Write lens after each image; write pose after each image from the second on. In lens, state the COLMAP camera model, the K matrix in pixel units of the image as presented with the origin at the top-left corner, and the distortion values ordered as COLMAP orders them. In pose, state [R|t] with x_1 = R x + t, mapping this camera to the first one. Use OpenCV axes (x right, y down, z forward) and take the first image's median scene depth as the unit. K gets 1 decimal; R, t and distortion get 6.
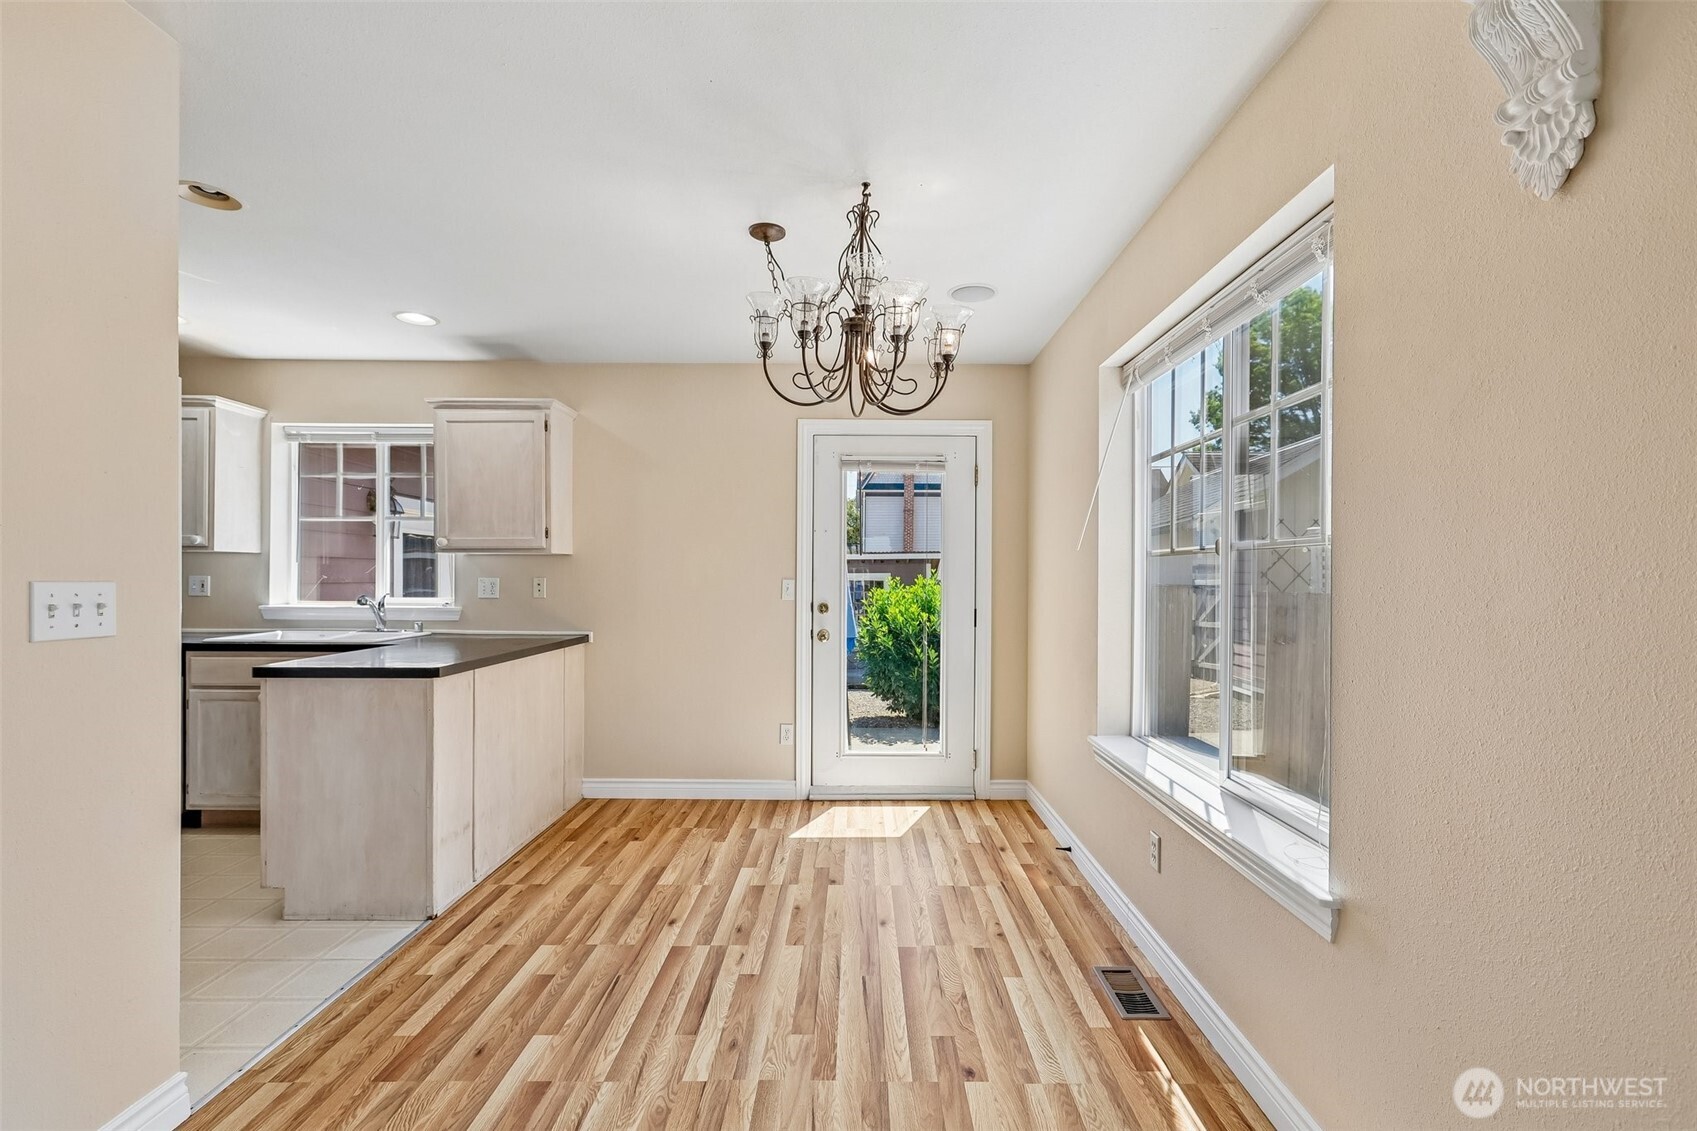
lens RADIAL K [[761.5, 0, 857.2], [0, 761.5, 567.6], [0, 0, 1]] dist [-0.000279, 0.000046]
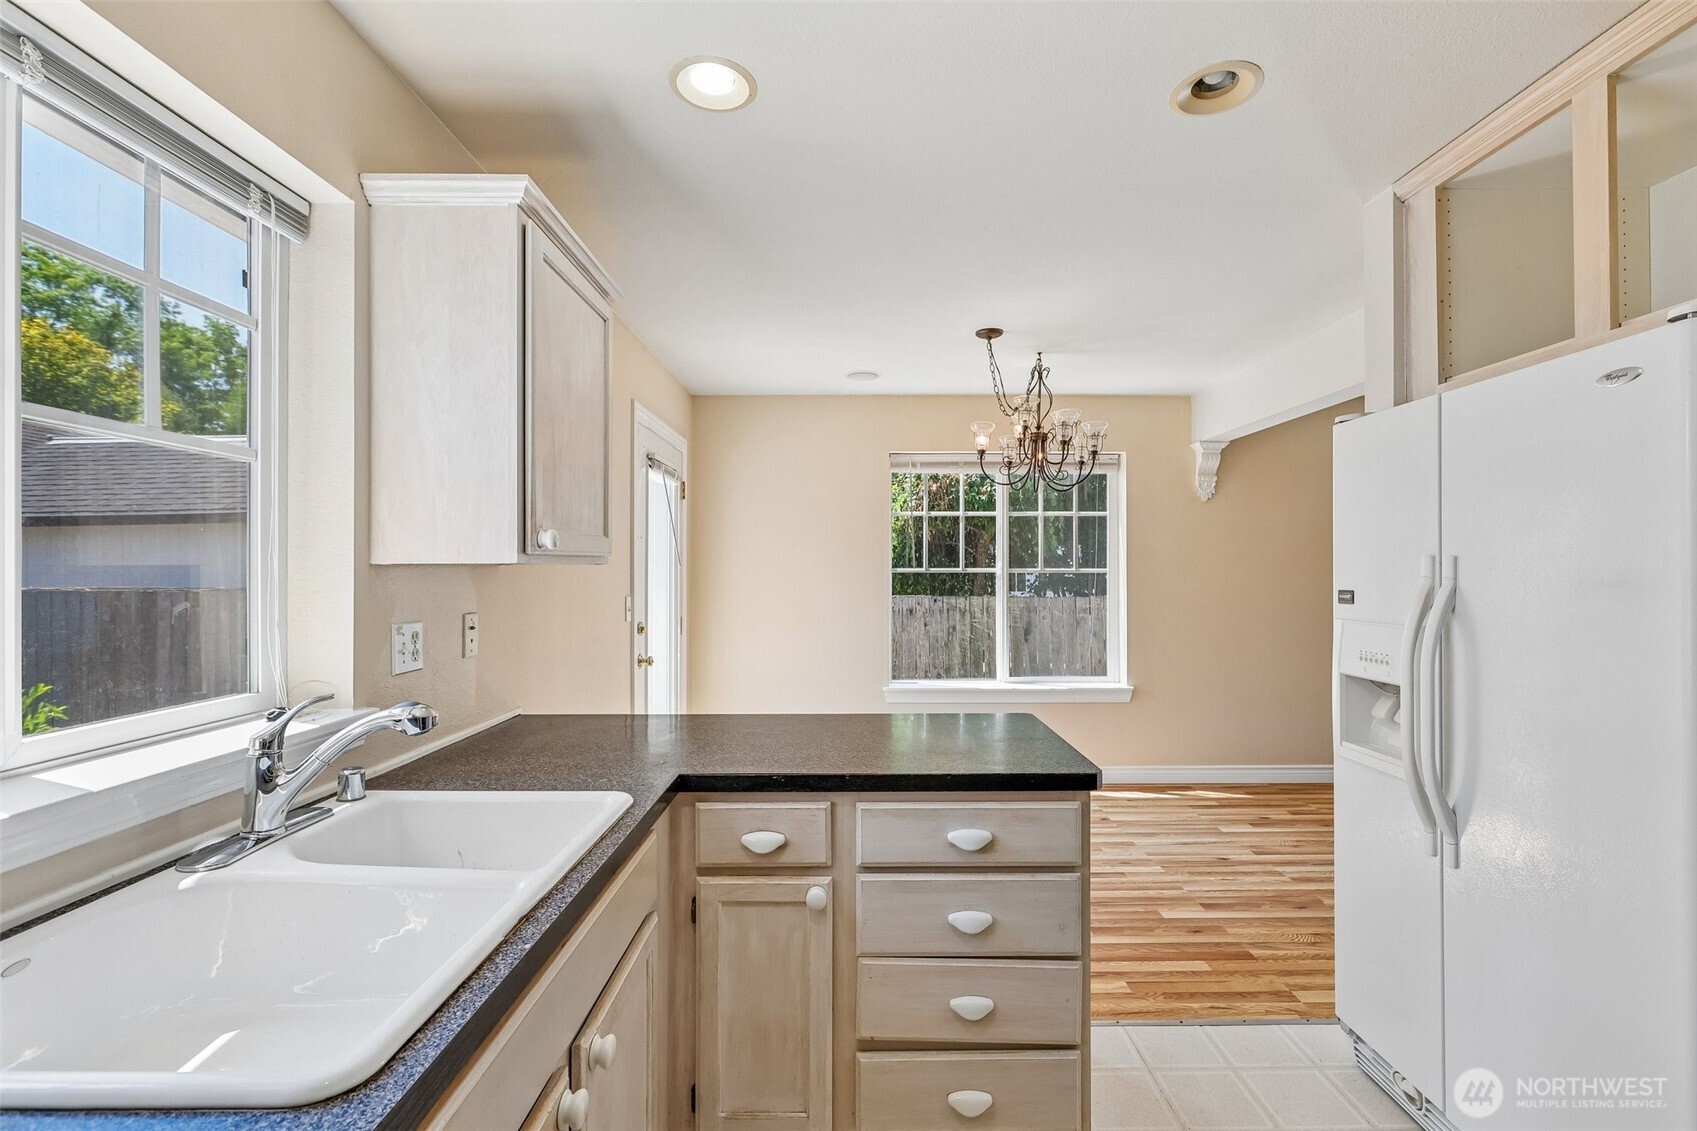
lens RADIAL K [[761.5, 0, 857.2], [0, 761.5, 567.6], [0, 0, 1]] dist [-0.000279, 0.000046]
pose [[-0.009409, 0.003125, 0.999951, -0.973583], [-0.006583, 0.999973, -0.003187, -0.017241], [-0.999934, -0.006613, -0.009389, 0.840337]]
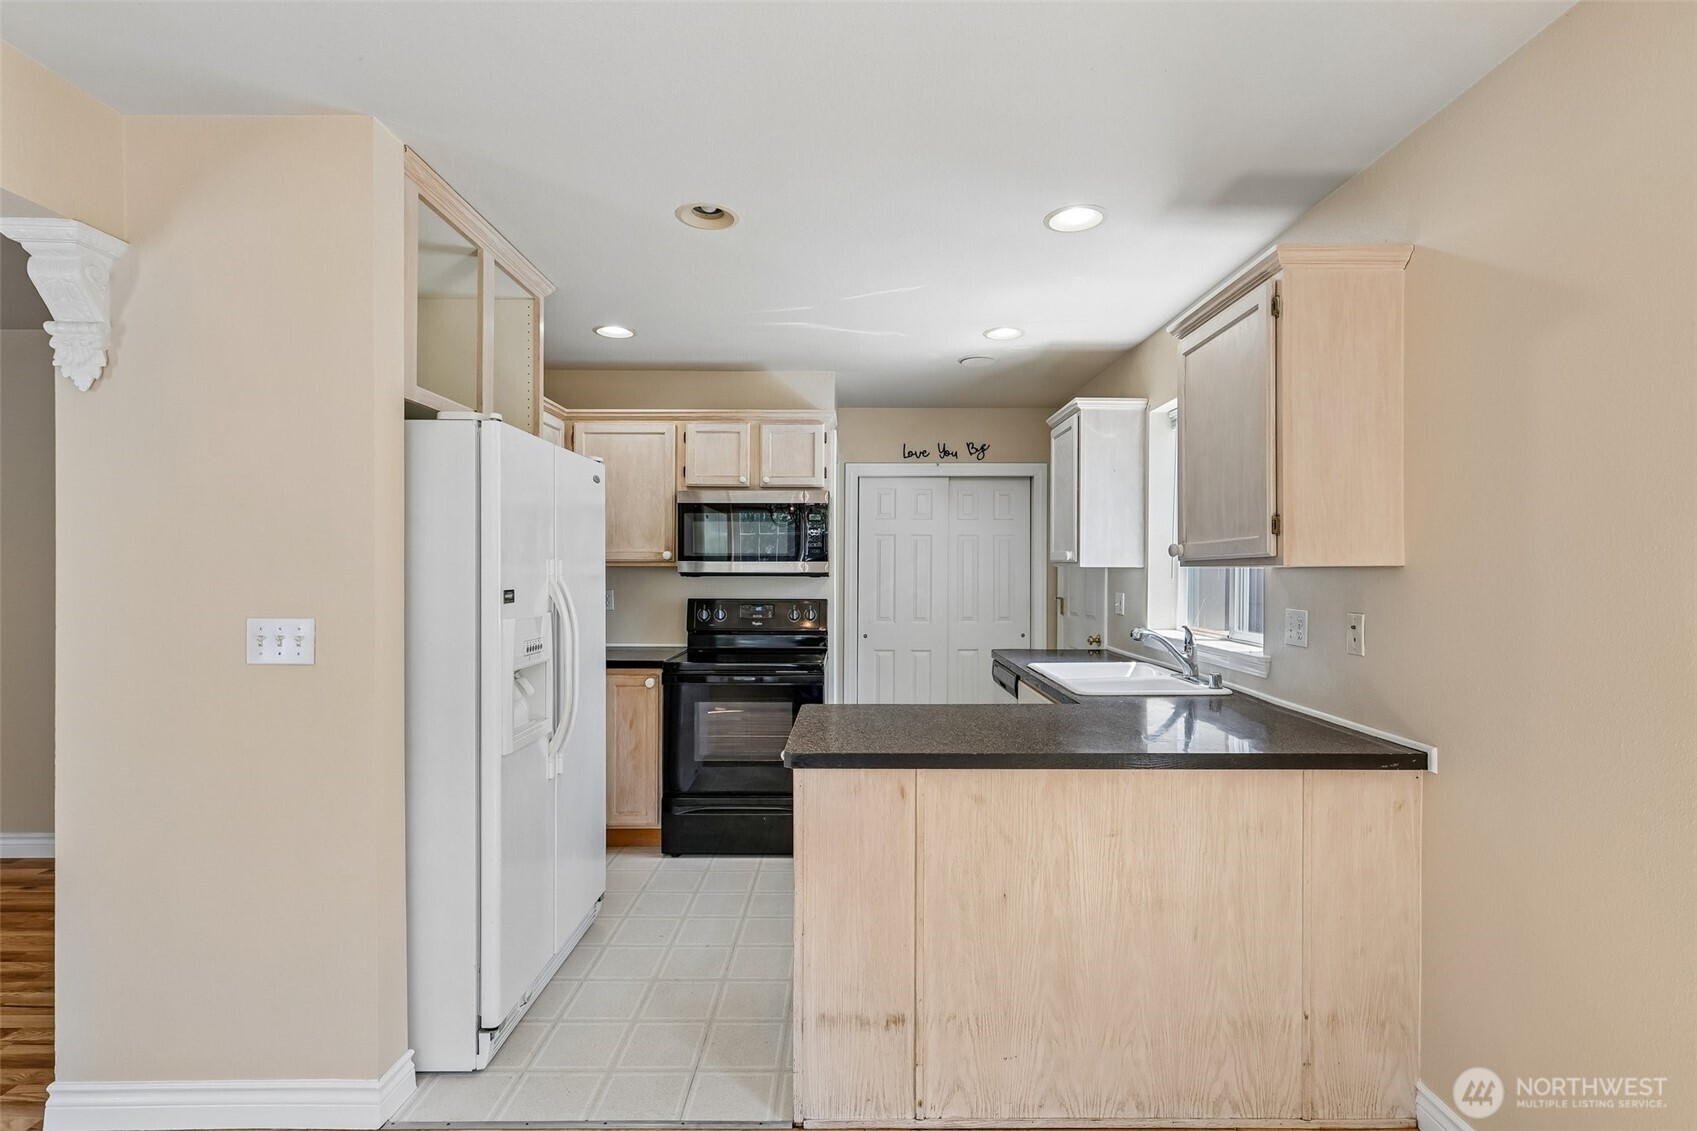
lens RADIAL K [[773.2, 0, 868.6], [0, 773.2, 565.1], [0, 0, 1]] dist [0.000904, 0.000081]
pose [[0.001114, -0.009959, -0.999950, 0.090144], [0.009662, 0.999904, -0.009948, -0.017578], [0.999953, -0.009650, 0.001210, 0.748825]]
